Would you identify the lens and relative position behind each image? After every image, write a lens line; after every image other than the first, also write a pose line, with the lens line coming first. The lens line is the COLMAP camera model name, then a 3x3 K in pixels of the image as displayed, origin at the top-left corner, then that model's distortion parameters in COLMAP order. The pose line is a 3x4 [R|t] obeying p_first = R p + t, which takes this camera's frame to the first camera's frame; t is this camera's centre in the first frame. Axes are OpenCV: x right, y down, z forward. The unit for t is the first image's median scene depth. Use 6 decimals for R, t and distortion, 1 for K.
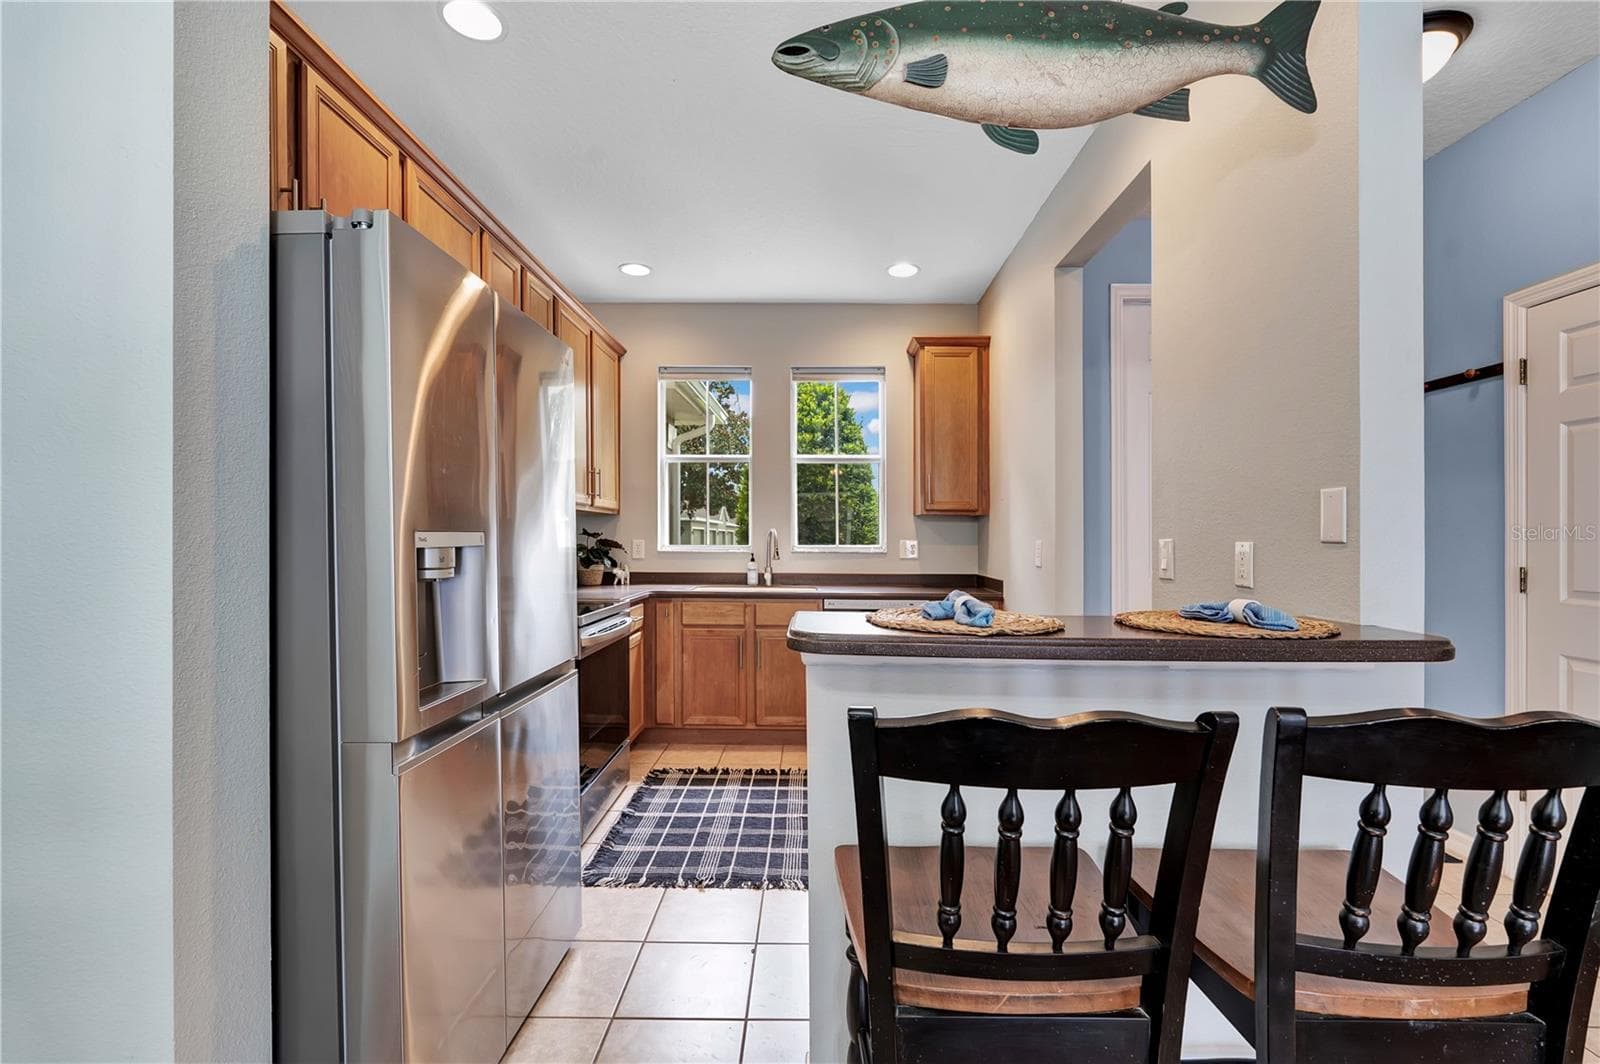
lens RADIAL K [[746.7, 0, 800.0], [0, 746.7, 532.0], [0, 0, 1]] dist [0.000552, 0.000045]
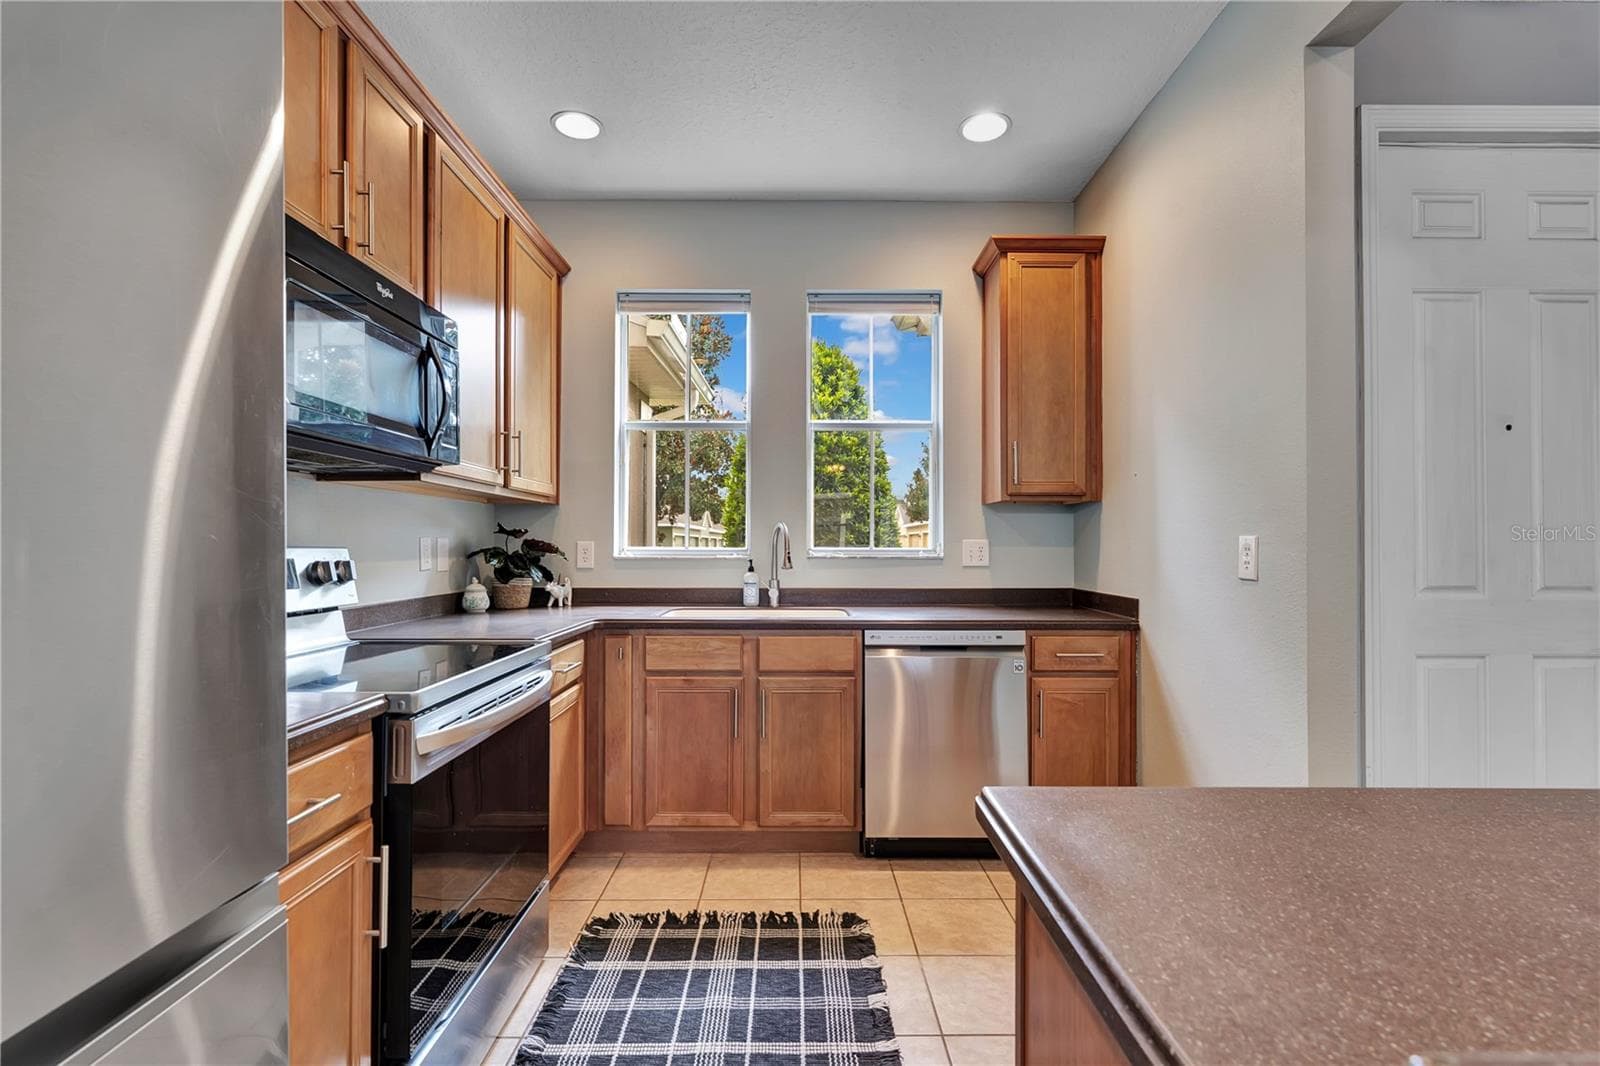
lens RADIAL K [[742.5, 0, 798.8], [0, 742.5, 486.1], [0, 0, 1]] dist [-0.000411, -0.000391]
pose [[0.999759, -0.002998, 0.021760, -0.038073], [0.004543, 0.997444, -0.071305, 0.010753], [-0.021491, 0.071386, 0.997217, 0.341608]]
